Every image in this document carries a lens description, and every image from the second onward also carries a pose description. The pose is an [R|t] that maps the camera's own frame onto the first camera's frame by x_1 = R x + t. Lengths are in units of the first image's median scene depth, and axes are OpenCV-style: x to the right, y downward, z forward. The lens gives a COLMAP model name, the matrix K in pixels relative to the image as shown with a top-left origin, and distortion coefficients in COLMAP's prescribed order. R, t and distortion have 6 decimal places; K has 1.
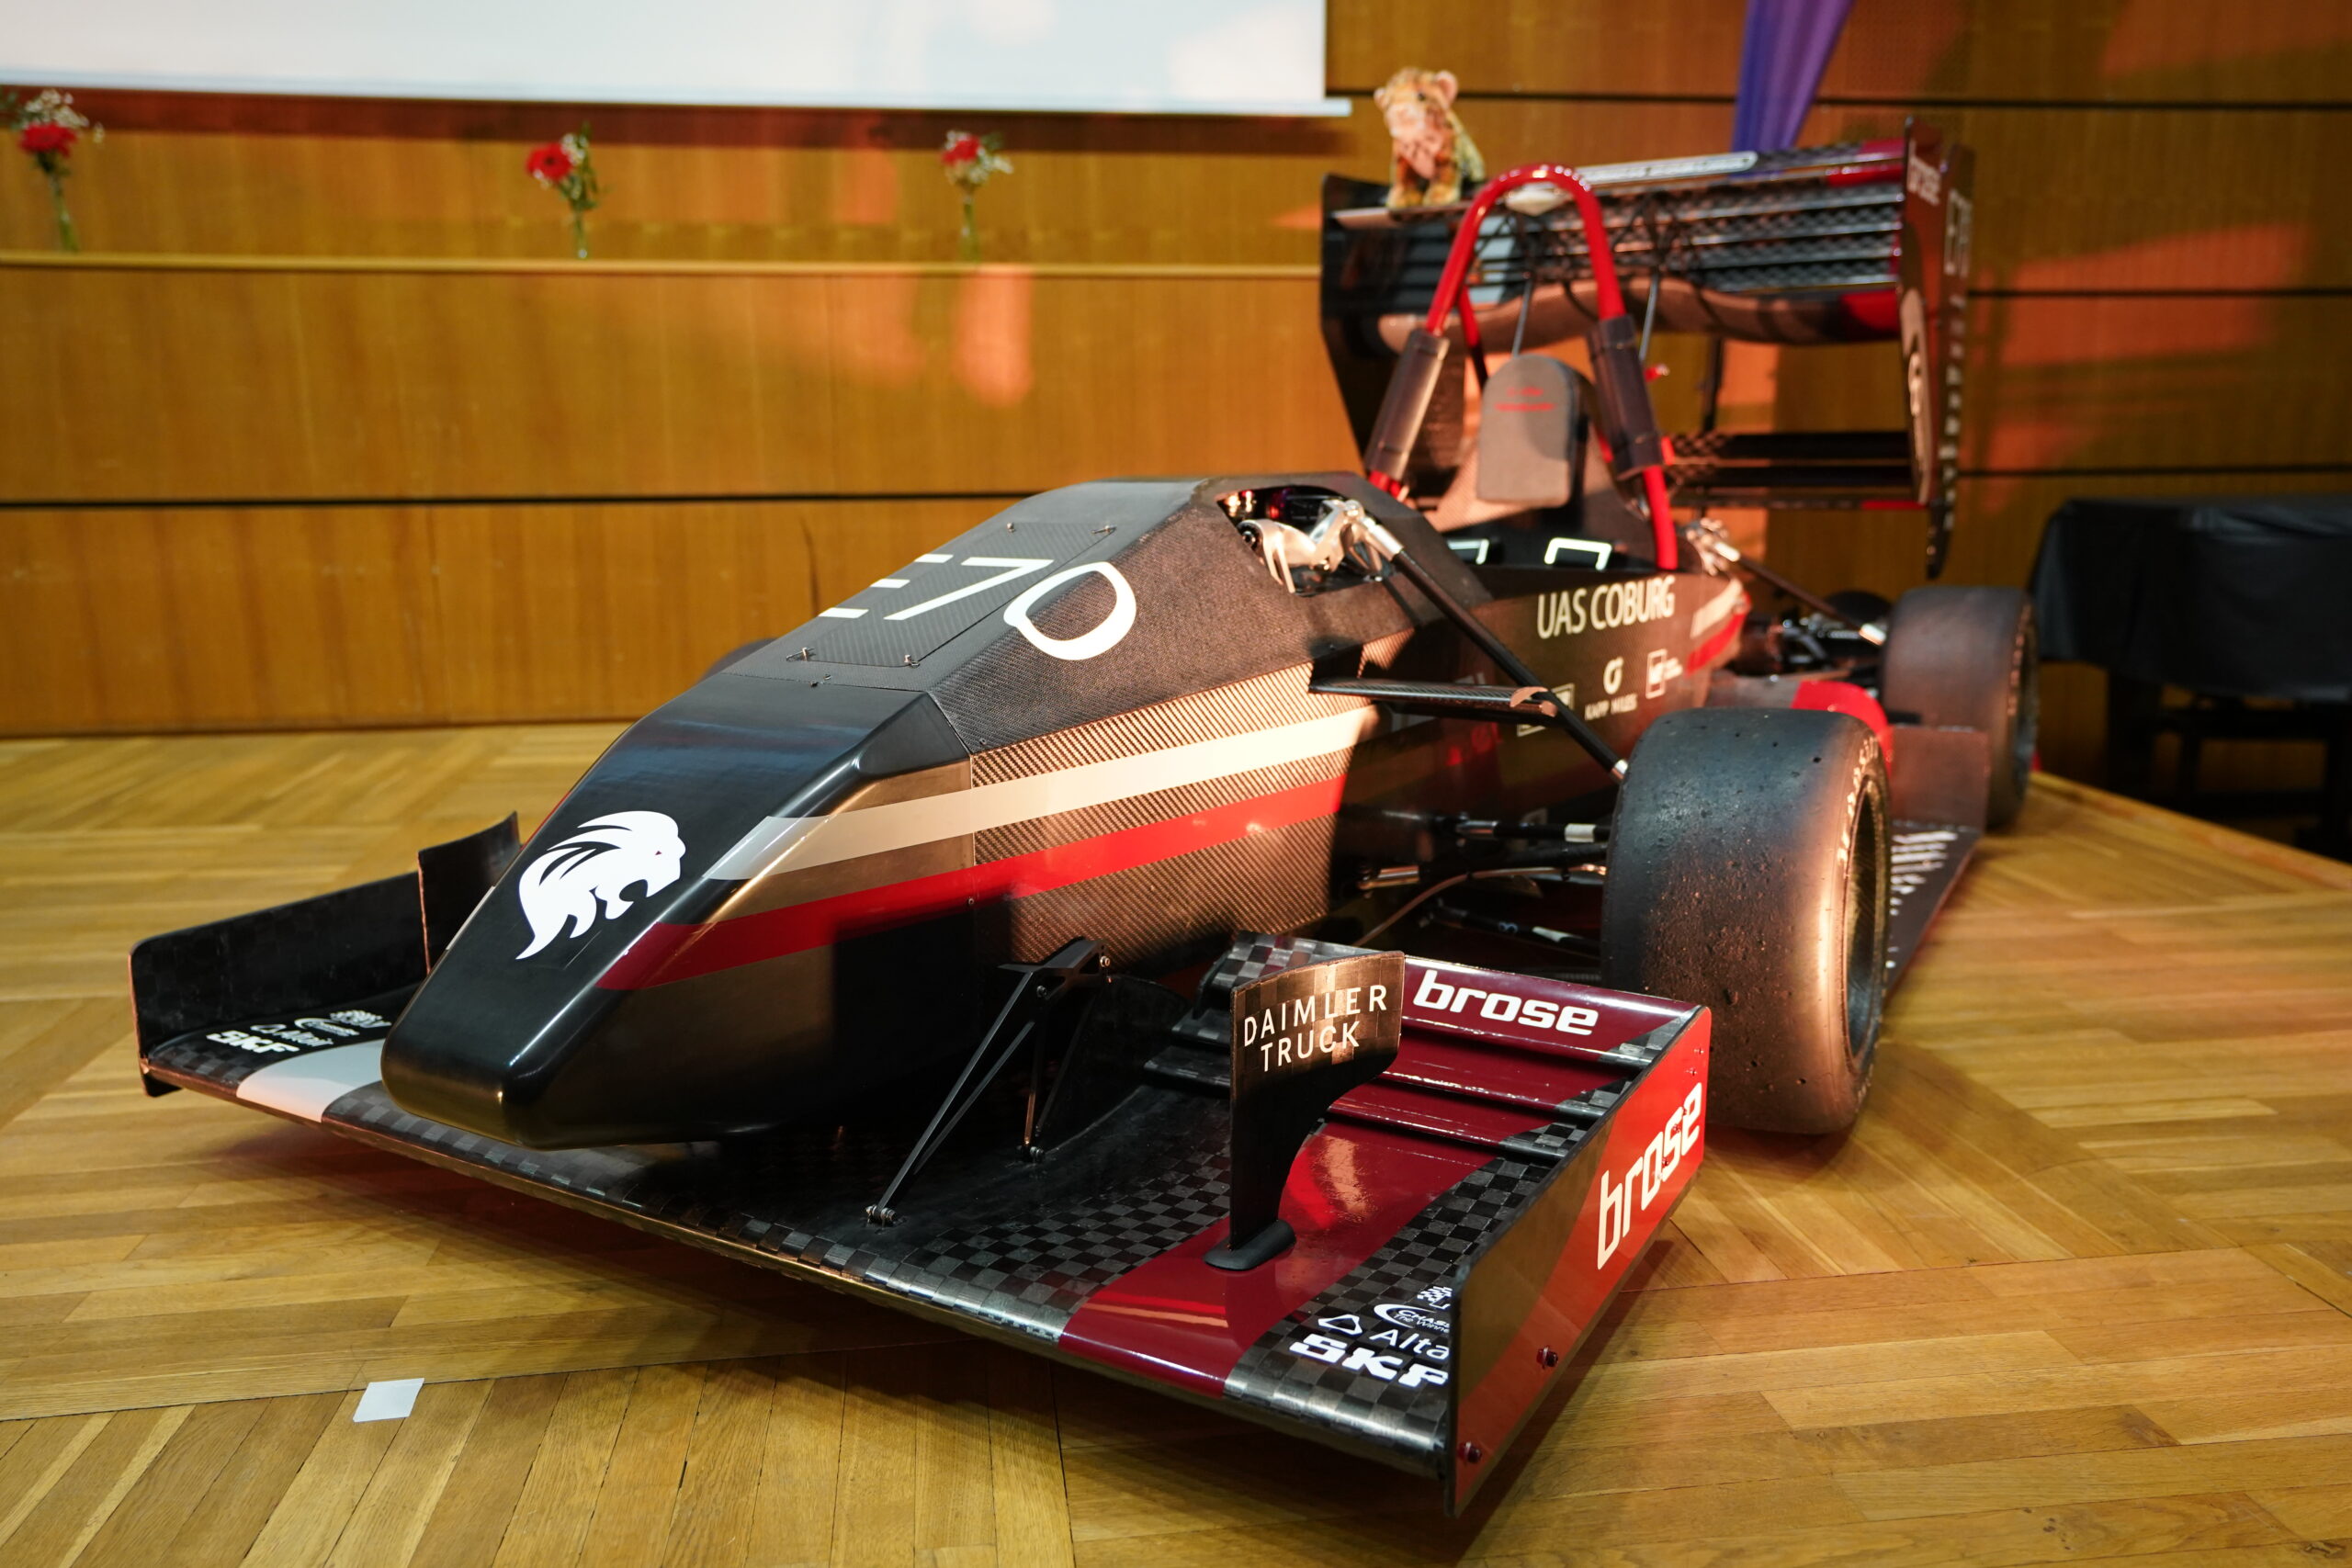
lens RADIAL K [[1766.2, 0, 1188.8], [0, 1766.2, 782.6], [0, 0, 1]] dist [0.003003, 0.041331]
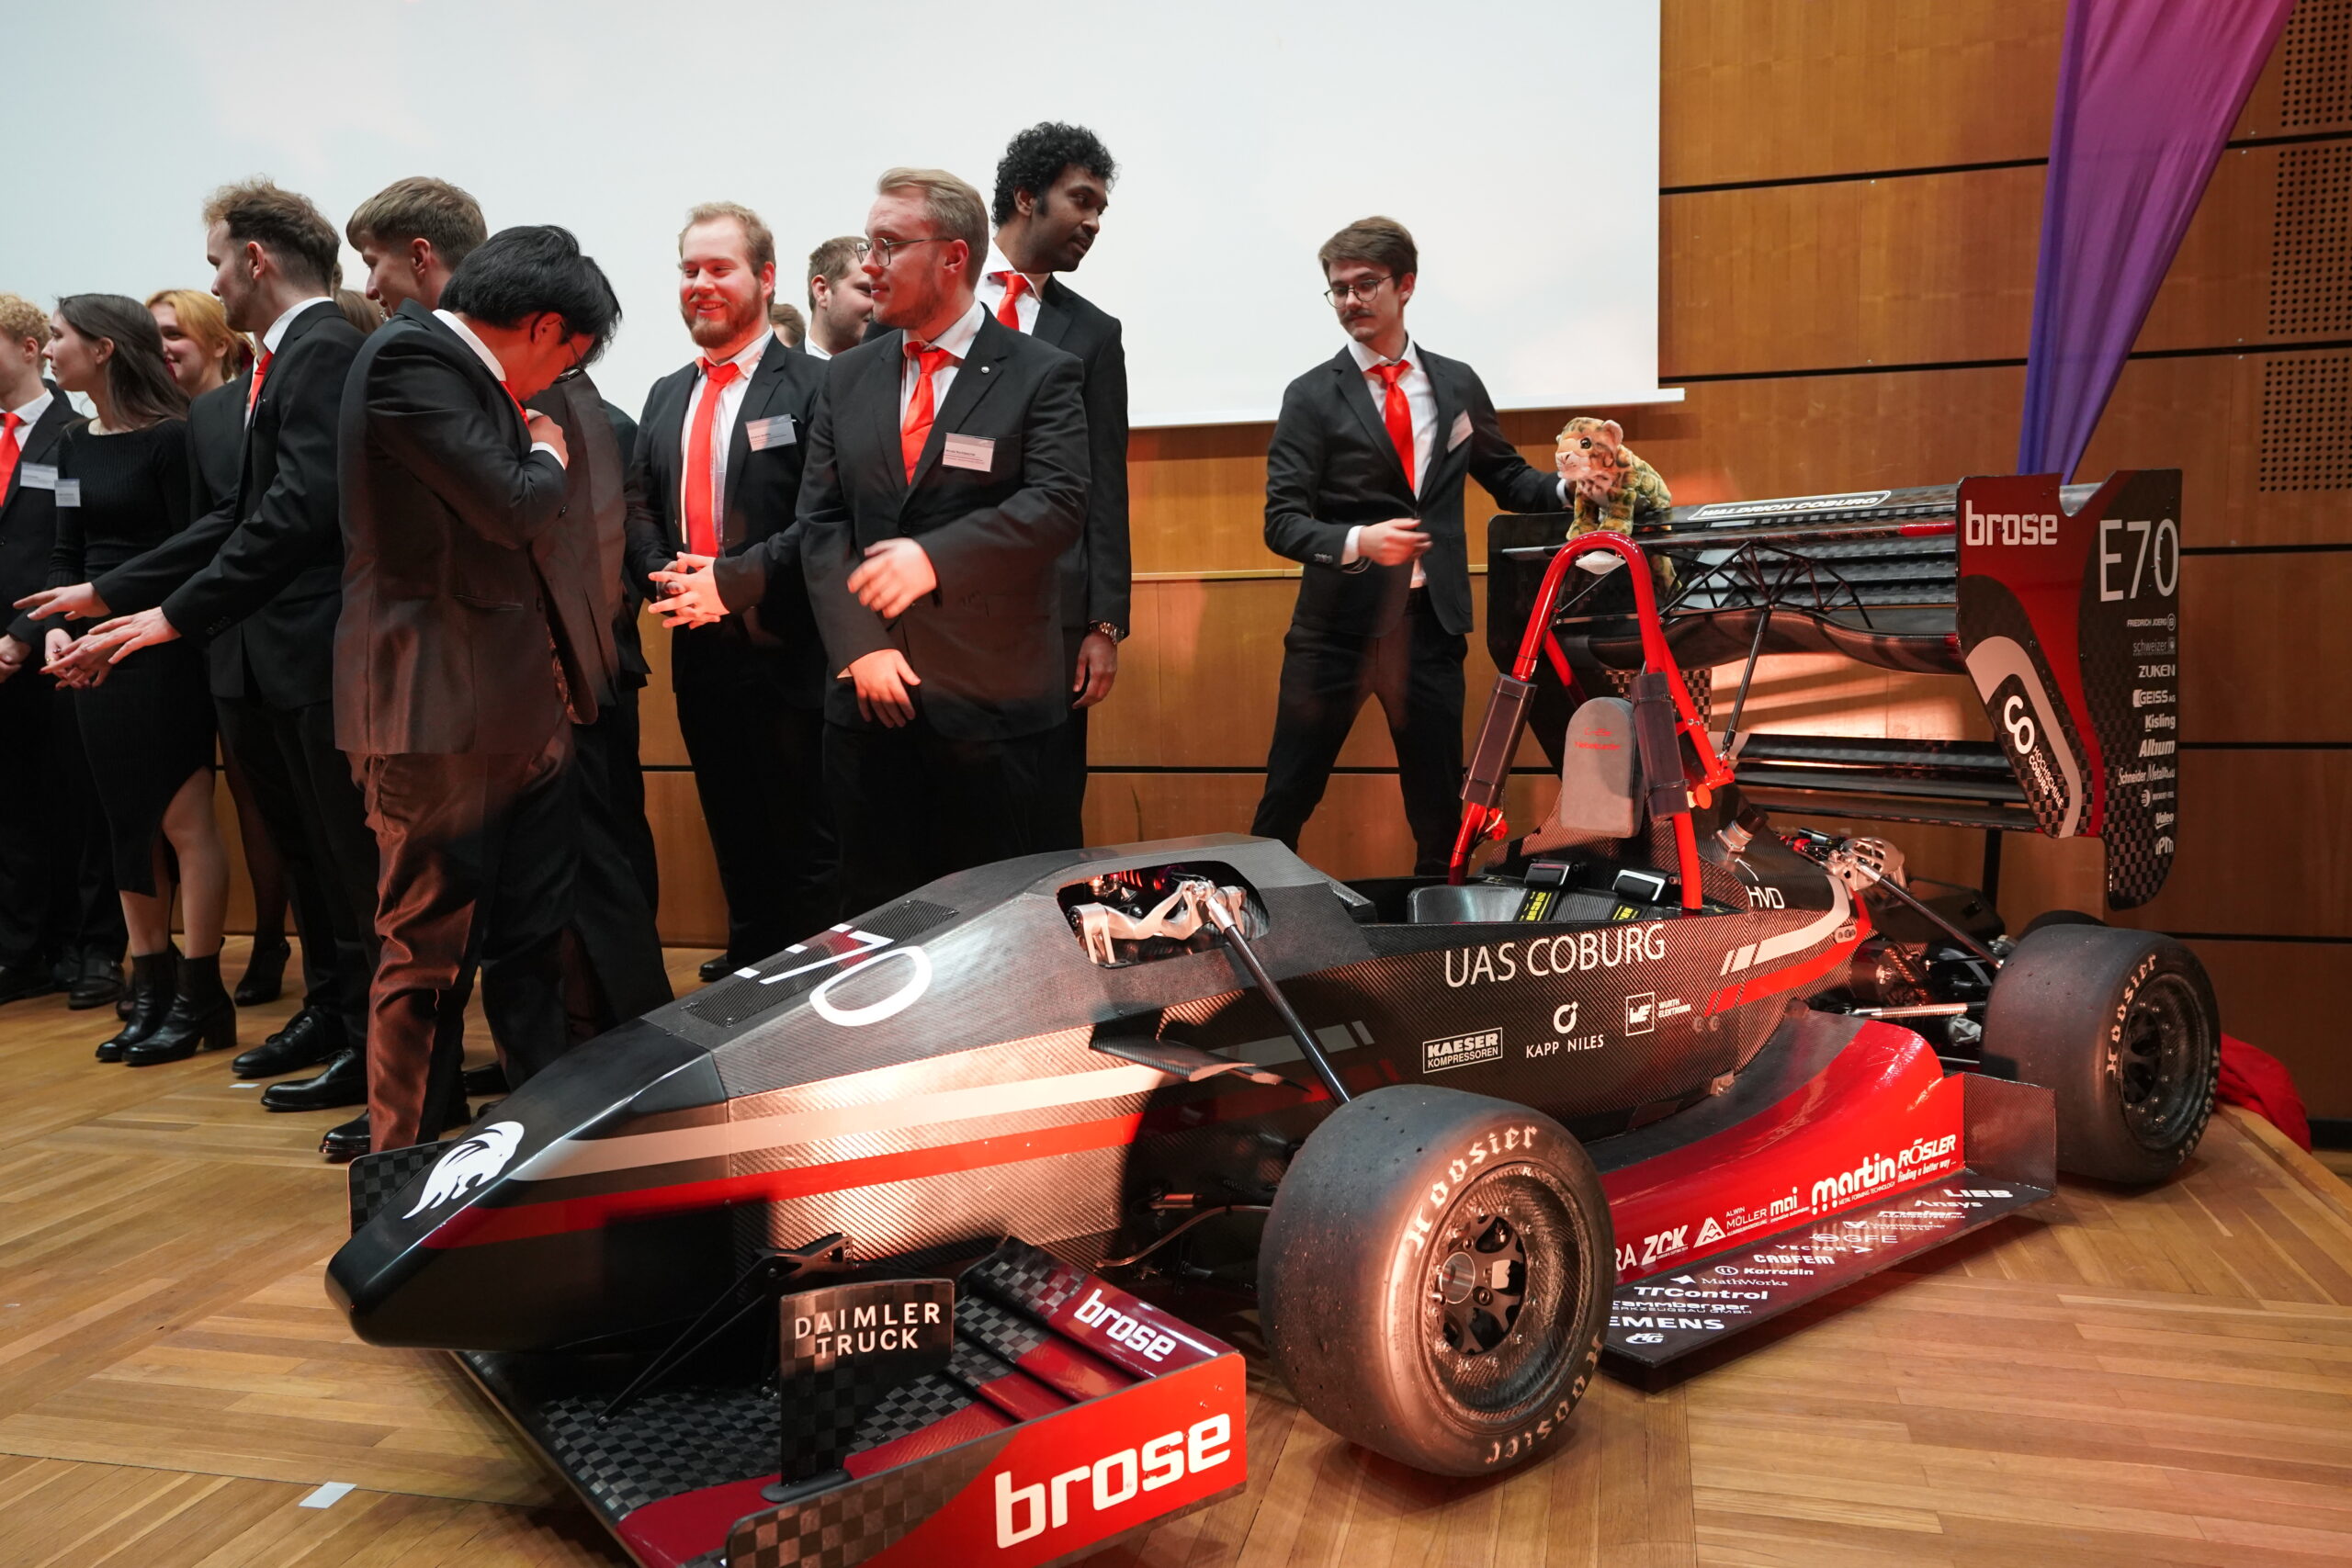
lens RADIAL K [[1823.0, 0, 1182.4], [0, 1823.0, 774.4], [0, 0, 1]] dist [0.007392, 0.051288]
pose [[0.924346, 0.023171, -0.380852, 0.450515], [-0.059637, 0.994661, -0.084225, -0.101884], [0.376866, 0.100566, 0.920792, -0.143946]]
